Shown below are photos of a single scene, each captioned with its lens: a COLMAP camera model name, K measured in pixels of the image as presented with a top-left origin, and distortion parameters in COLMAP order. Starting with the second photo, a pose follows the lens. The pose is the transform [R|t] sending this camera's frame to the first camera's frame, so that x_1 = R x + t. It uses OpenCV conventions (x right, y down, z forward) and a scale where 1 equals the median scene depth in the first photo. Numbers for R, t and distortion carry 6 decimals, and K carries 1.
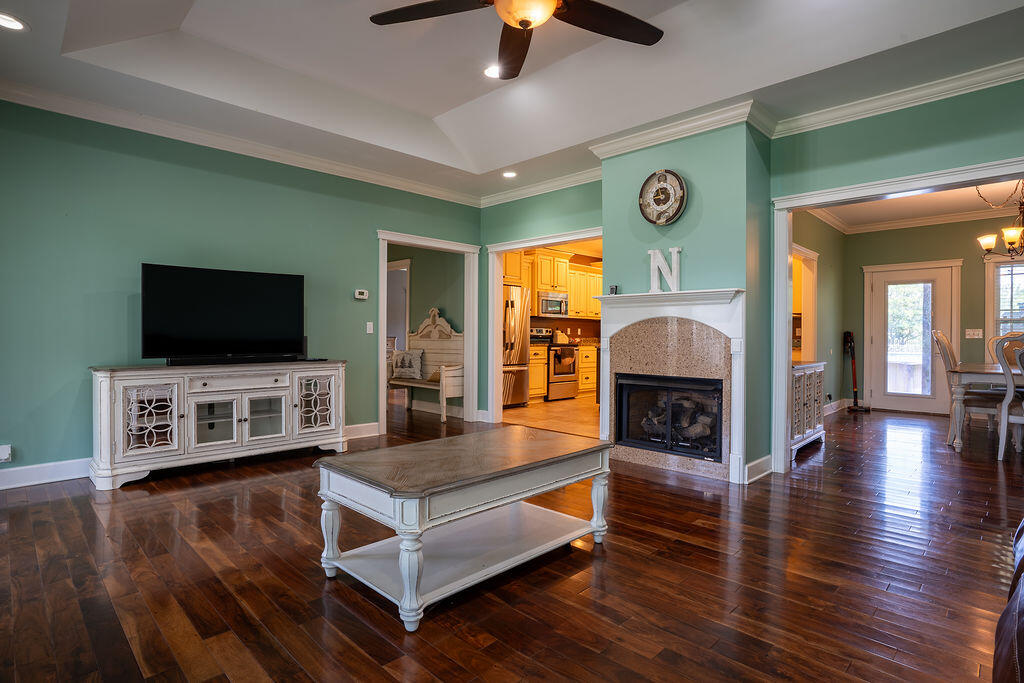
lens RADIAL K [[530.7, 0, 510.7], [0, 530.7, 340.6], [0, 0, 1]] dist [-0.021894, 0.000821]
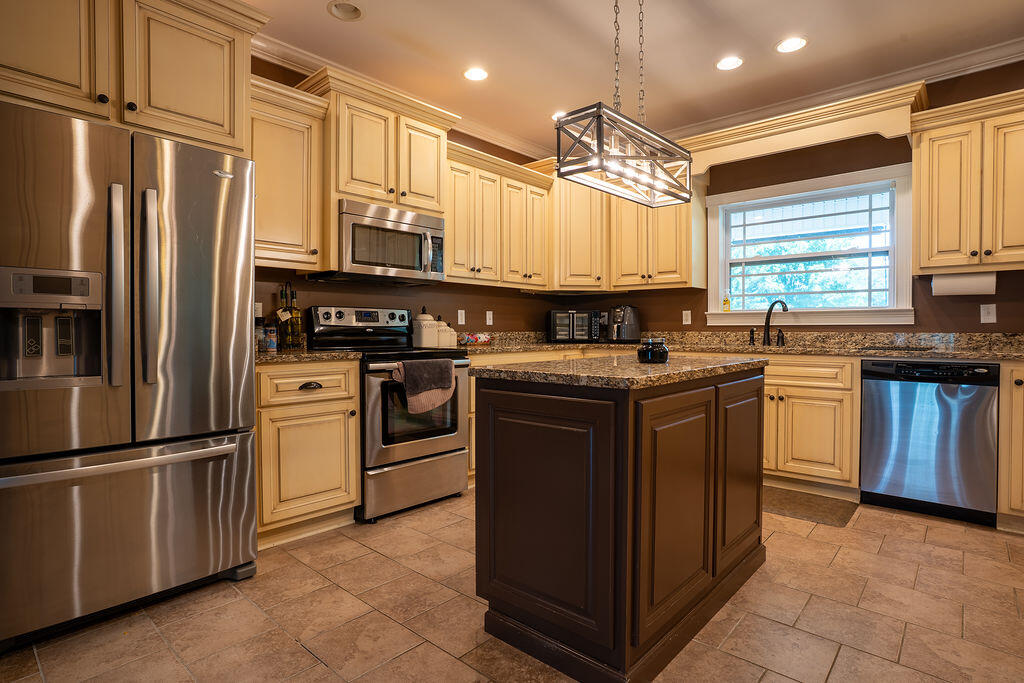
lens RADIAL K [[530.7, 0, 514.1], [0, 530.7, 337.5], [0, 0, 1]] dist [-0.021894, 0.000821]
pose [[0.998804, -0.007606, 0.048297, 0.150140], [0.007090, 0.999916, 0.010840, -0.006183], [-0.048376, -0.010485, 0.998774, 0.657571]]
